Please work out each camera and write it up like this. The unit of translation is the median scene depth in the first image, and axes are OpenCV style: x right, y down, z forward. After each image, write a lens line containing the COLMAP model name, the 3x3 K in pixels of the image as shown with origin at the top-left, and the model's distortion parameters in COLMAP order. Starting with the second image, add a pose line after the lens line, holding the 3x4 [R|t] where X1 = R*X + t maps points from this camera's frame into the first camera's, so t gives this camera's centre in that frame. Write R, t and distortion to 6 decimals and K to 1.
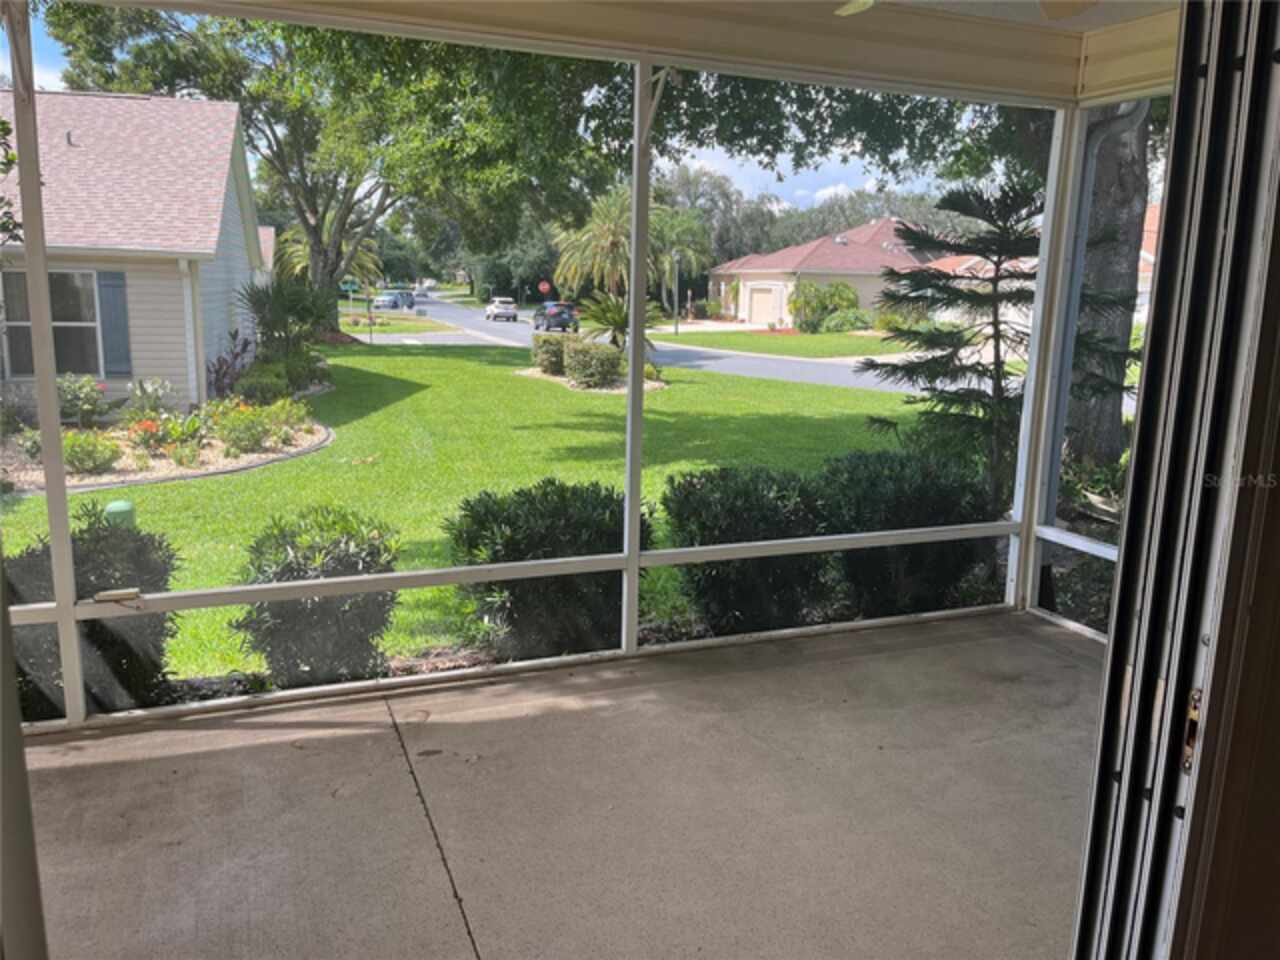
lens RADIAL K [[971.8, 0, 642.3], [0, 971.8, 479.5], [0, 0, 1]] dist [0.033757, -0.008945]
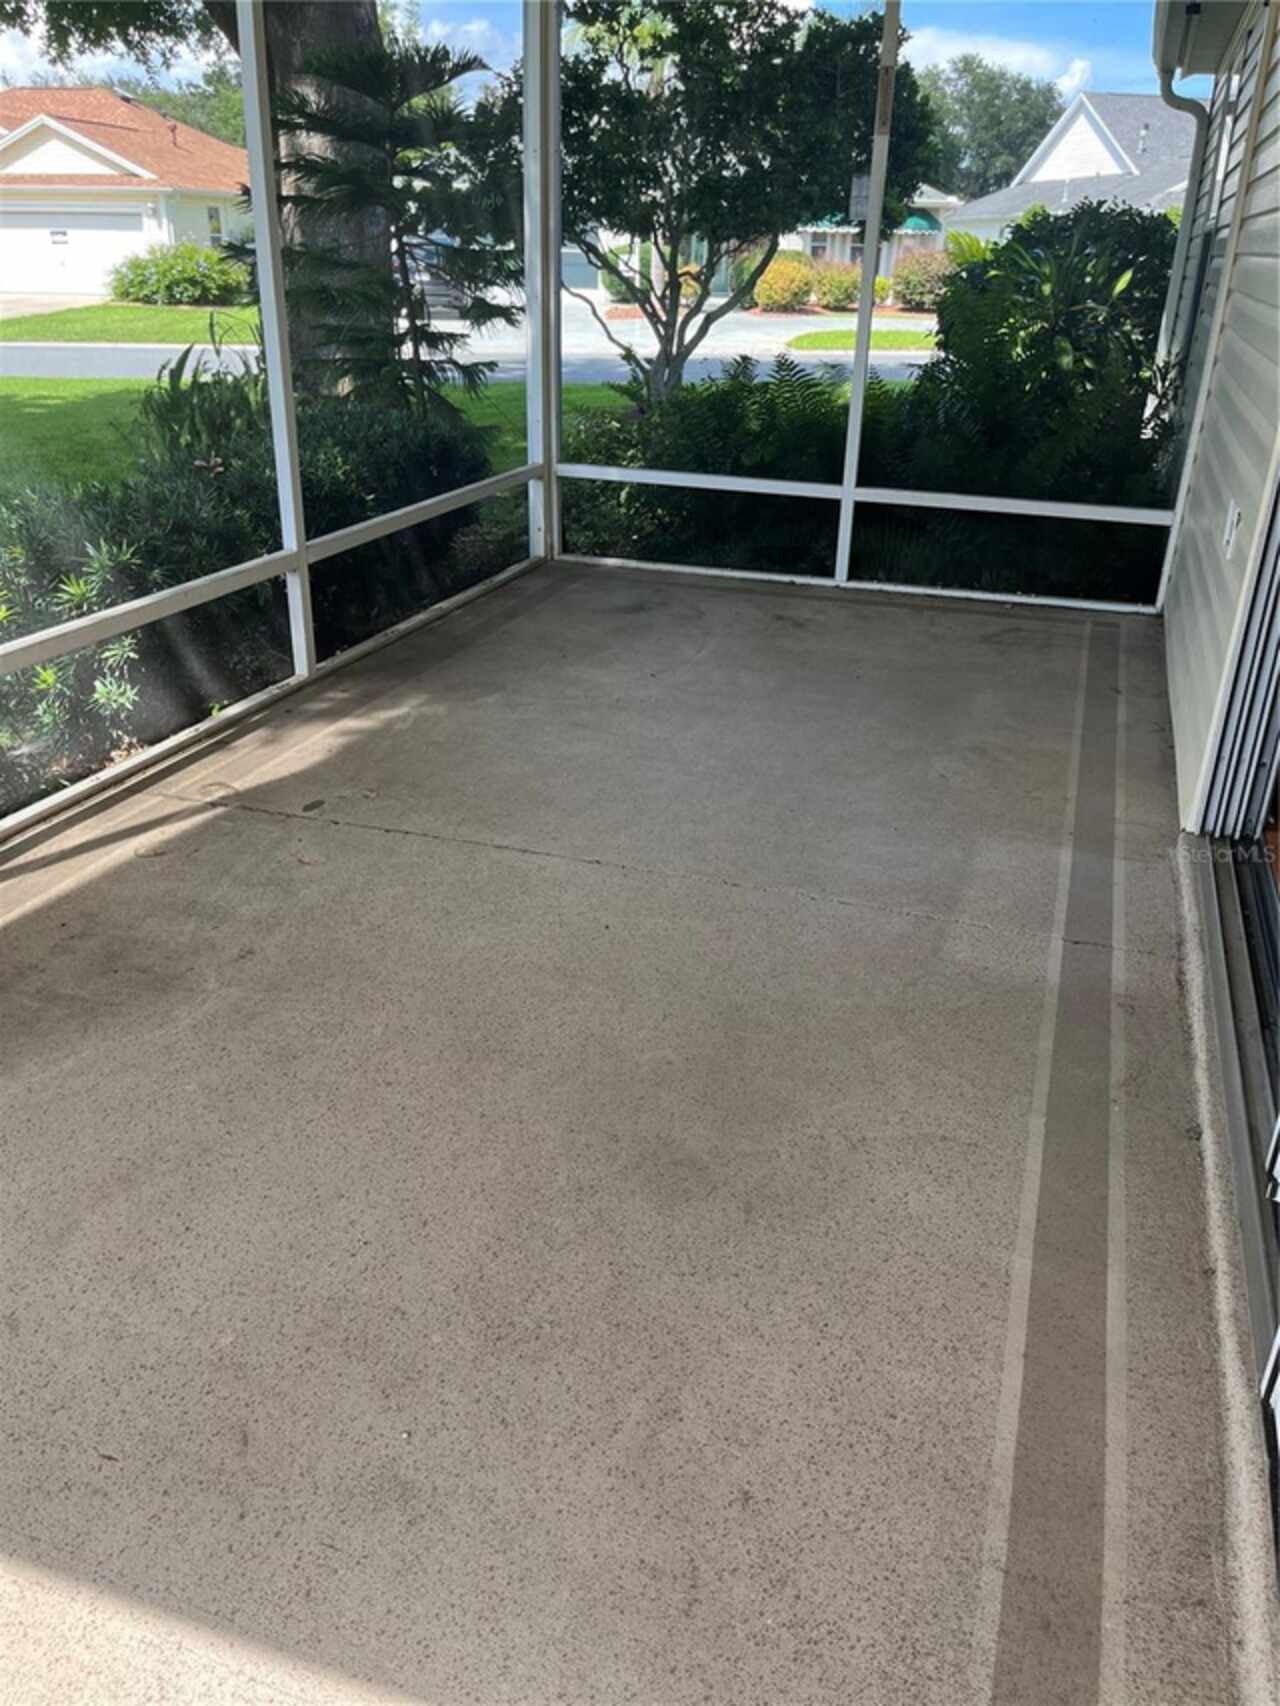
lens RADIAL K [[1295.3, 0, 637.6], [0, 1295.3, 853.1], [0, 0, 1]] dist [0.033757, -0.008945]
pose [[0.656860, -0.329438, 0.678237, -0.687543], [0.142442, 0.937523, 0.317428, 0.016224], [-0.740436, -0.111897, 0.662747, 0.089475]]
